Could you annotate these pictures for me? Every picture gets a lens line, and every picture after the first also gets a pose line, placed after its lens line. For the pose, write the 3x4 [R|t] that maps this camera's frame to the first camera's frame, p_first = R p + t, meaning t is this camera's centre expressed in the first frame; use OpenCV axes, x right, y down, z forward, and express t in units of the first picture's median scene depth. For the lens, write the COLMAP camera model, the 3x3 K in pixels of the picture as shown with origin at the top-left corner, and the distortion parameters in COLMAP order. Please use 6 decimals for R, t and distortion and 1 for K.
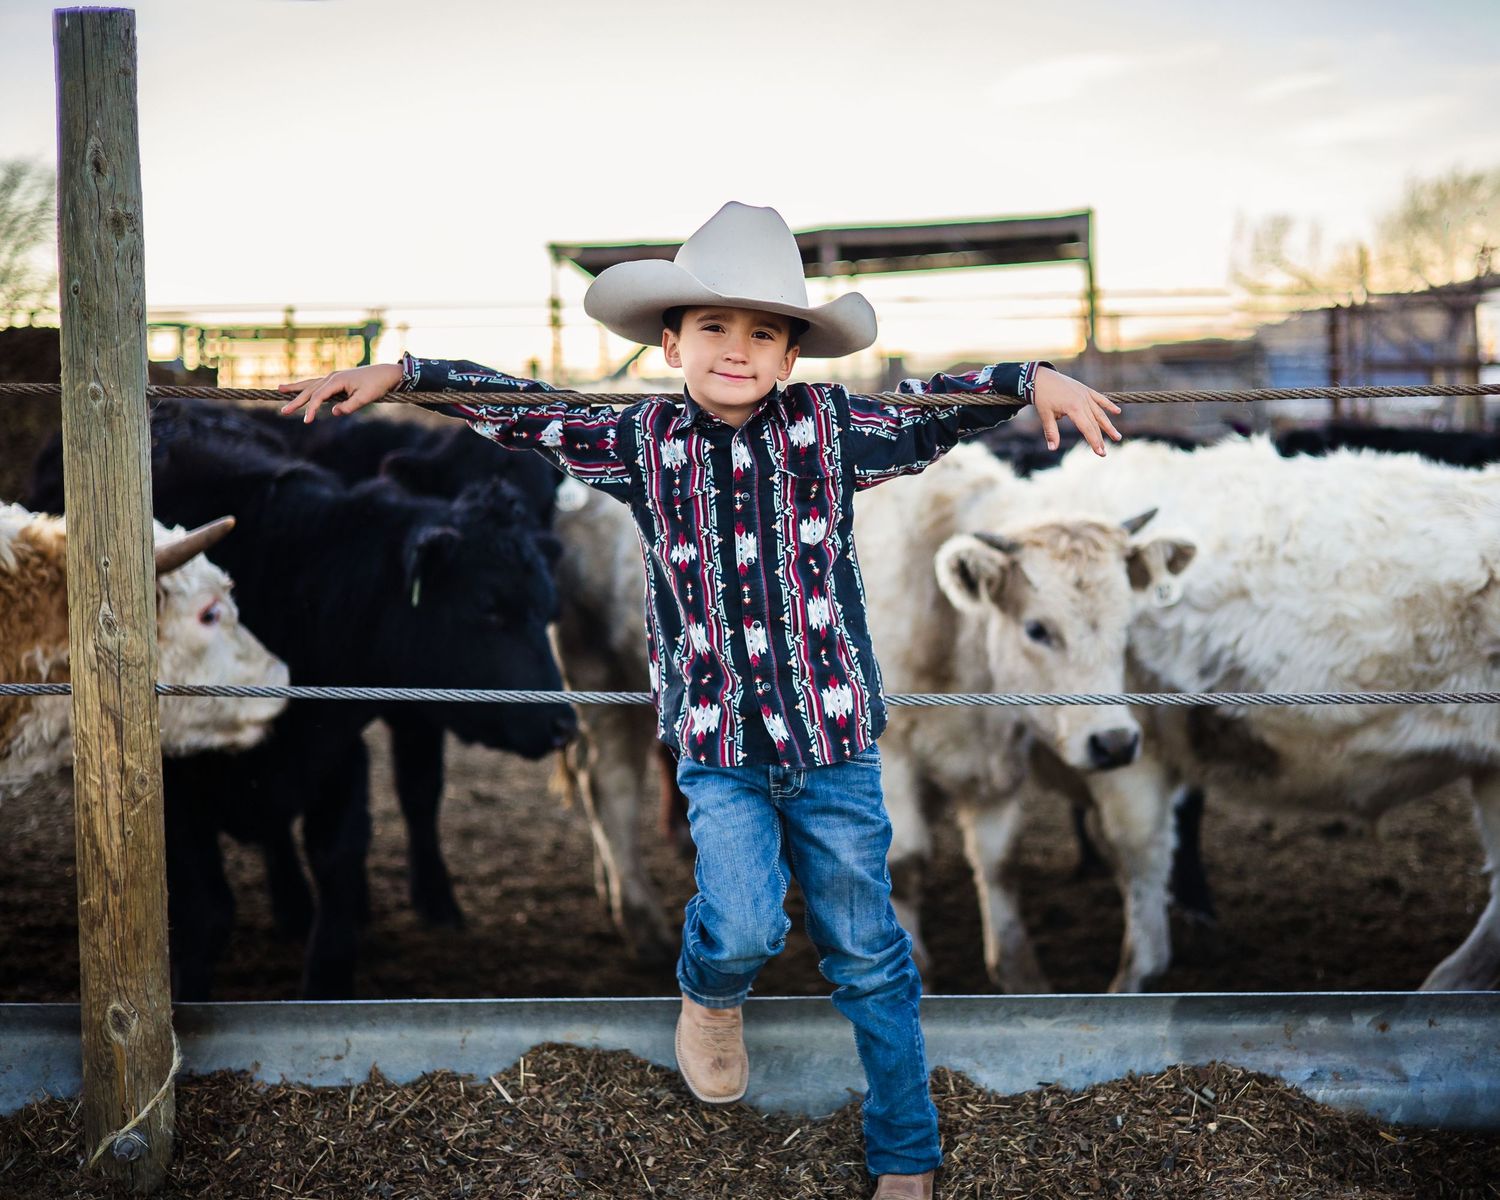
lens RADIAL K [[2634.9, 0, 756.3], [0, 2634.9, 606.4], [0, 0, 1]] dist [0.064541, 0.000000]
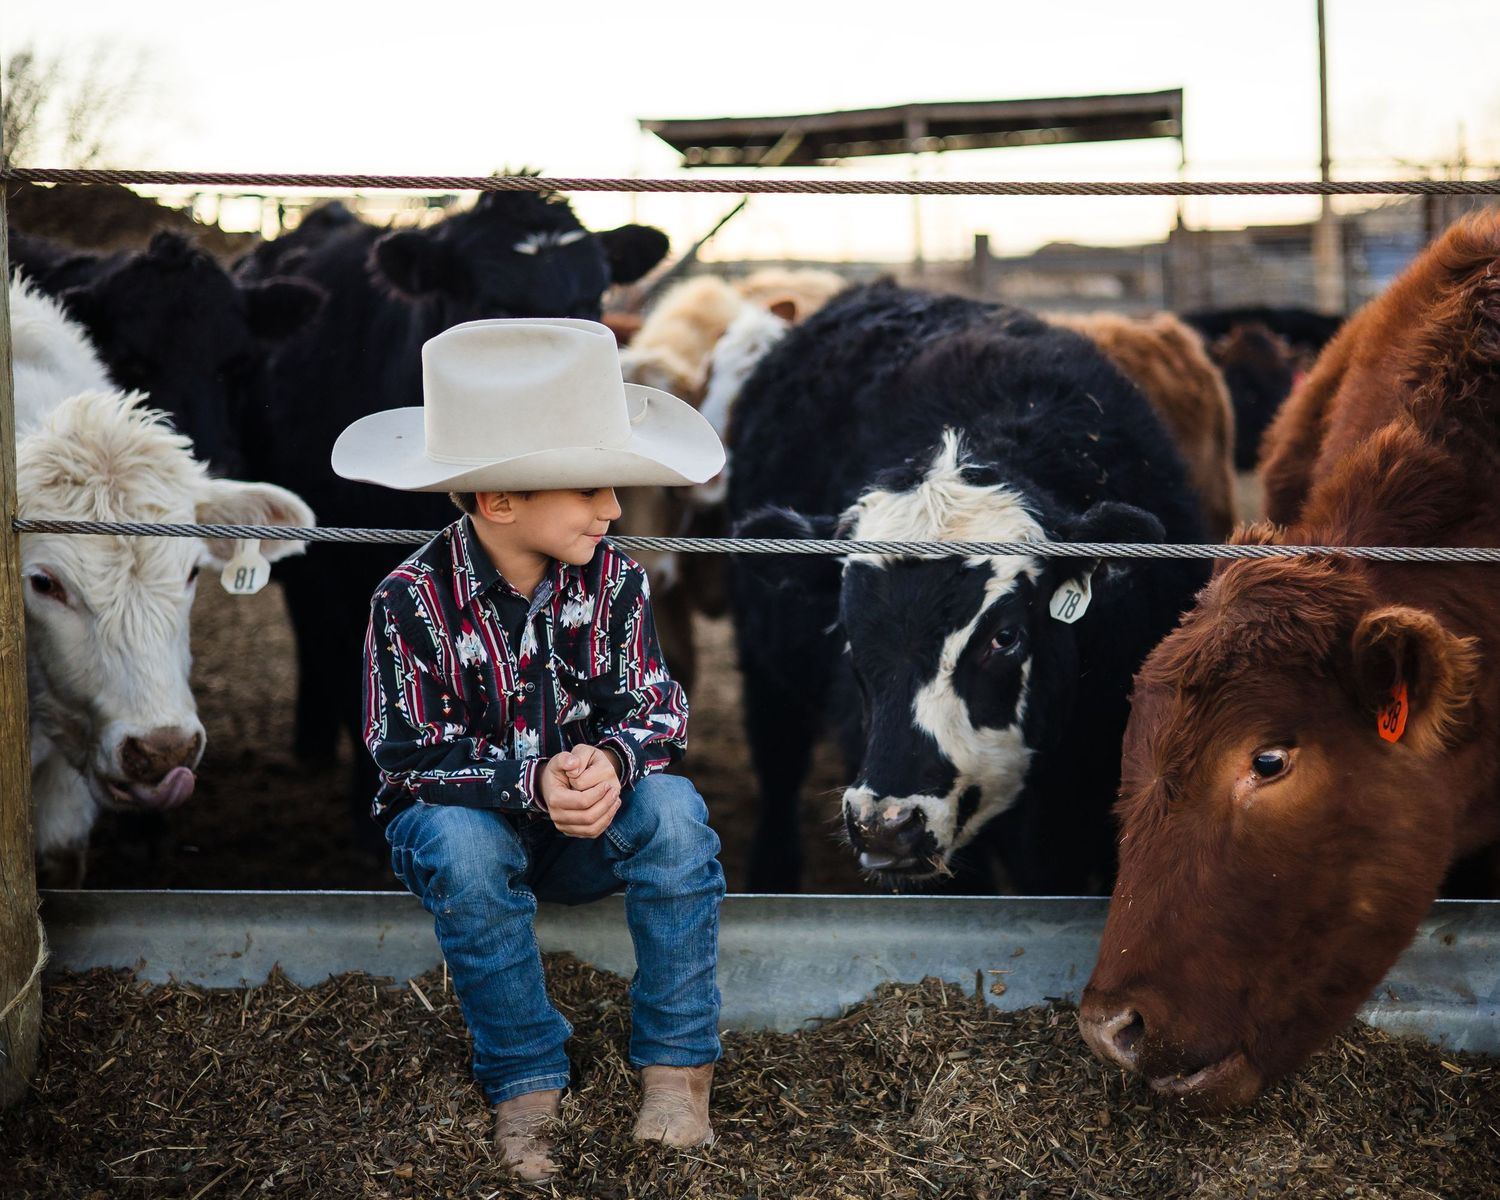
lens RADIAL K [[2634.9, 0, 761.9], [0, 2634.9, 606.1], [0, 0, 1]] dist [0.064541, 0.000000]
pose [[0.999475, 0.013100, -0.029636, 0.039137], [-0.011763, 0.998924, 0.044852, 0.015325], [0.030192, -0.044480, 0.998554, 0.144470]]
